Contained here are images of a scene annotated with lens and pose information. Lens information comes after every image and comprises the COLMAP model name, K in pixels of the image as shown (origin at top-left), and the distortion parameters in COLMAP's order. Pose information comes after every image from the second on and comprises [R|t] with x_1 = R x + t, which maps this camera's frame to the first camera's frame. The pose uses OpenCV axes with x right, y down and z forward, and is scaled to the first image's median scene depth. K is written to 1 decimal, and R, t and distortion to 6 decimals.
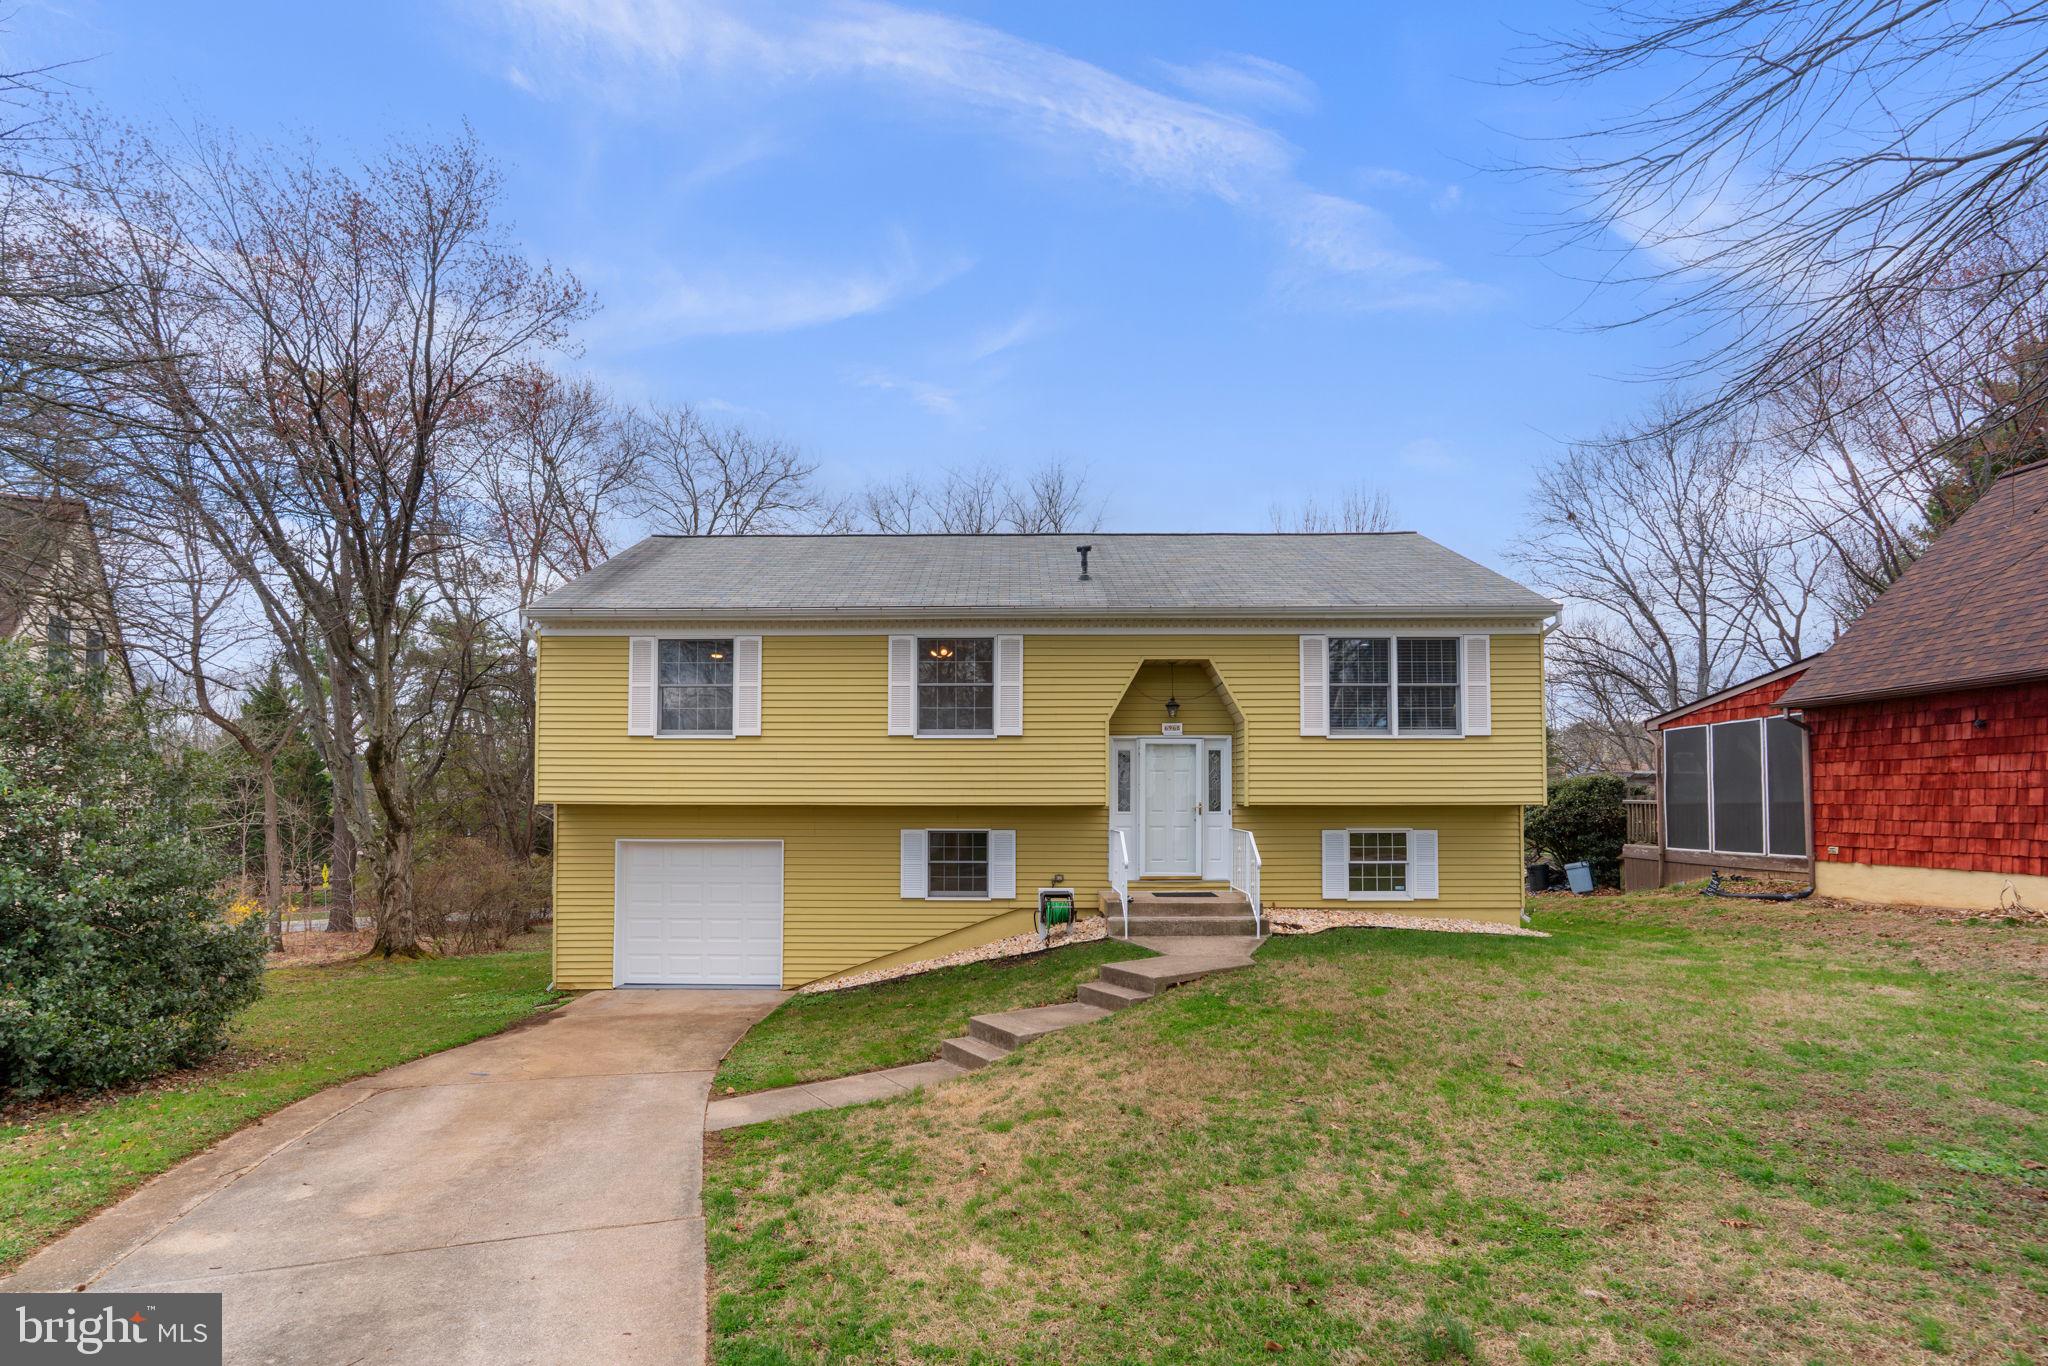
lens RADIAL K [[919.5, 0, 1017.8], [0, 919.5, 683.9], [0, 0, 1]] dist [-0.006388, 0.001330]
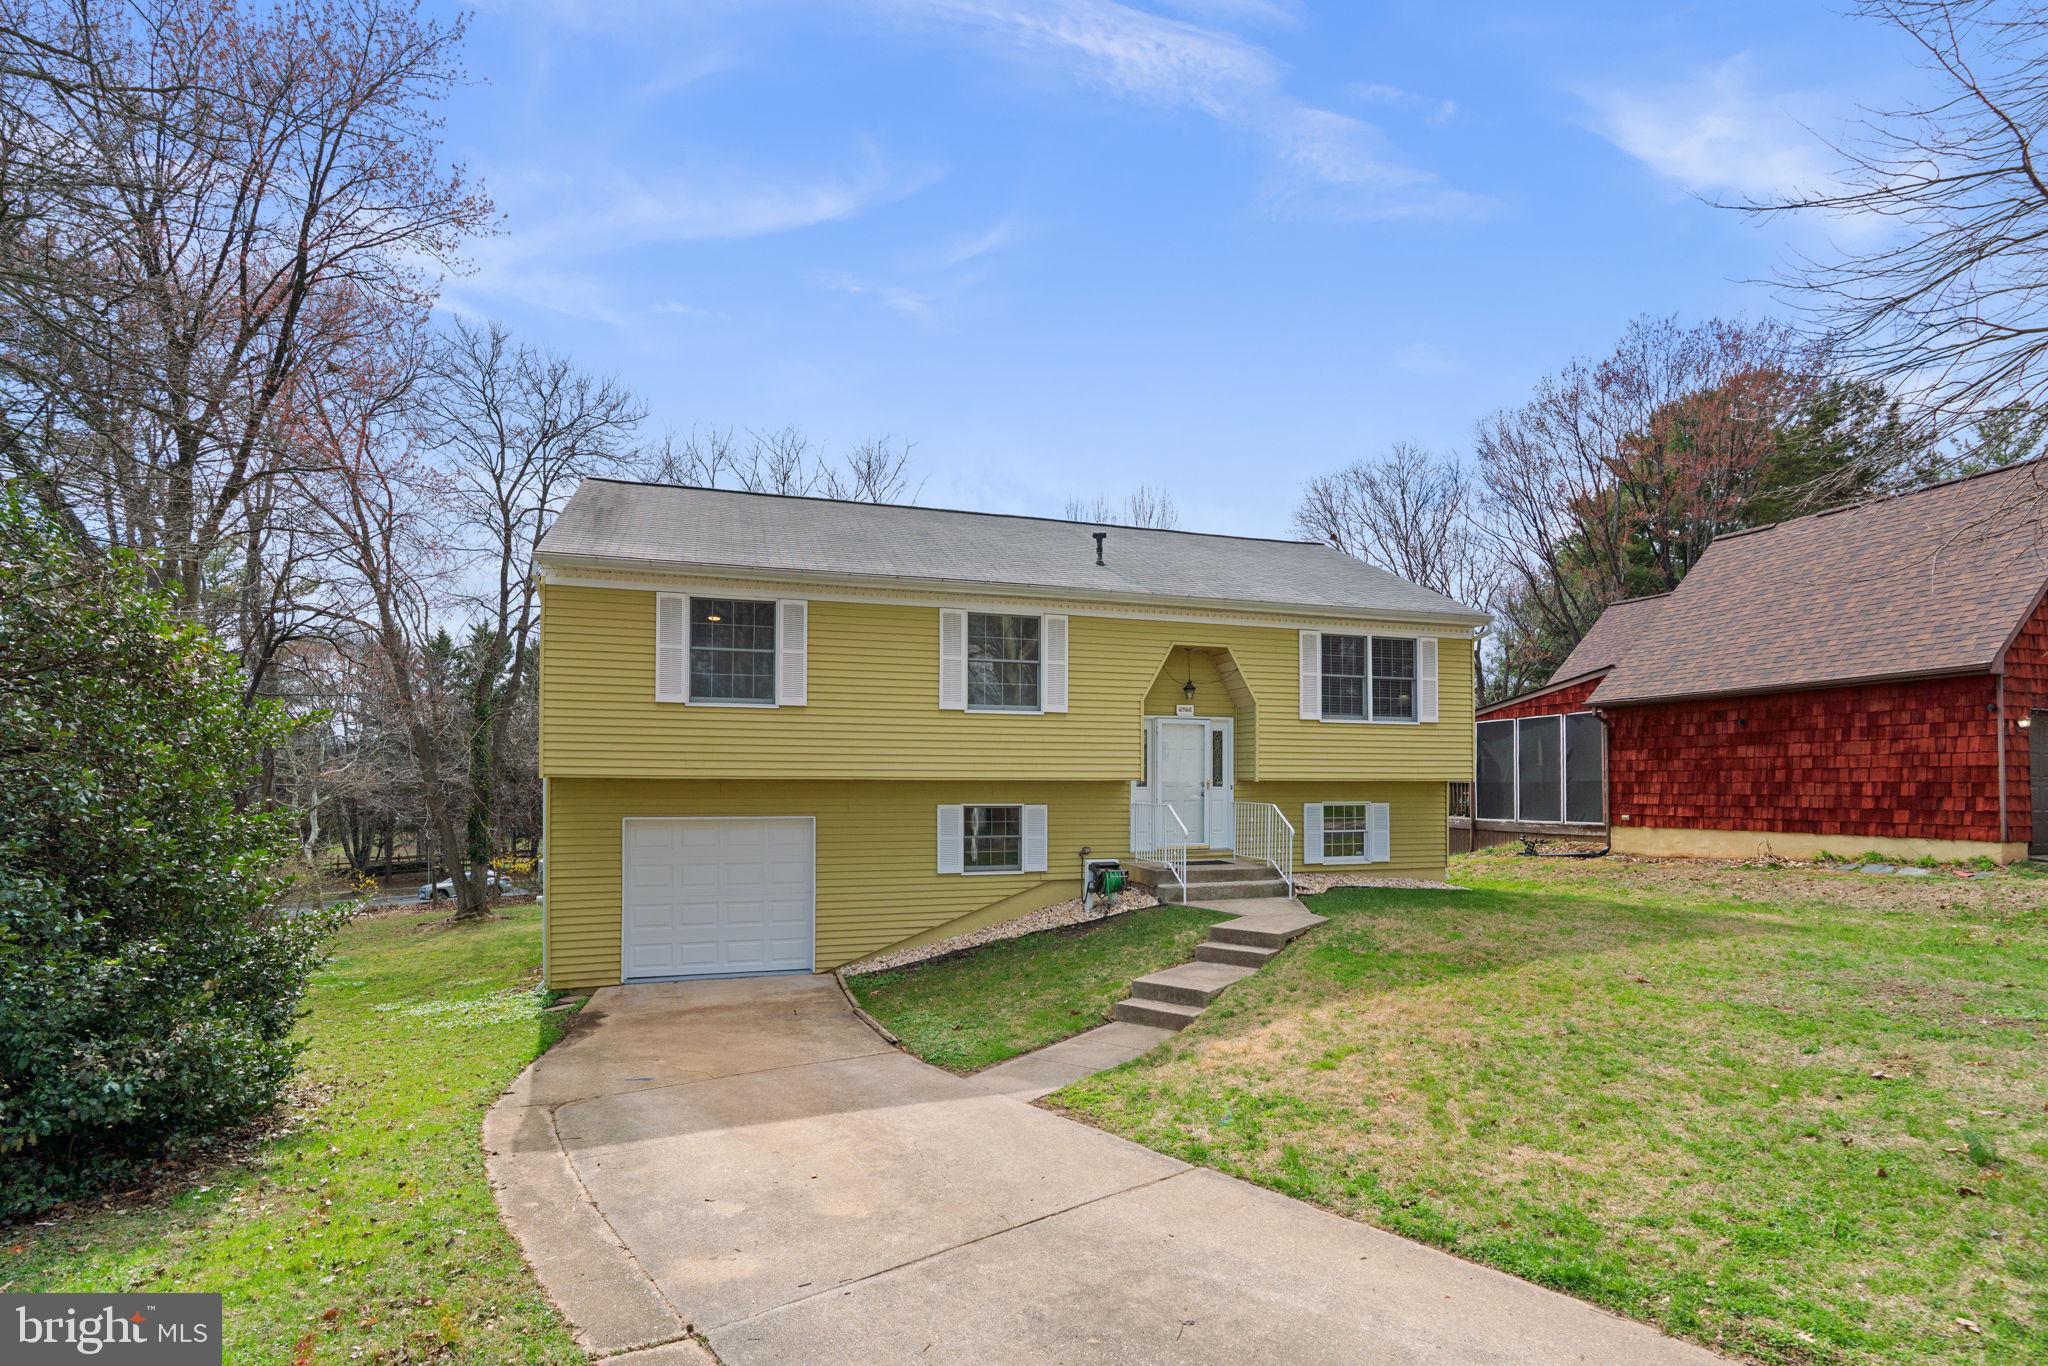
lens RADIAL K [[919.5, 0, 1017.8], [0, 919.5, 683.9], [0, 0, 1]] dist [-0.006388, 0.001330]
pose [[0.950778, 0.034845, 0.307907, -0.359250], [-0.040263, 0.999126, 0.011259, 0.013931], [-0.307245, -0.023102, 0.951350, 0.037138]]
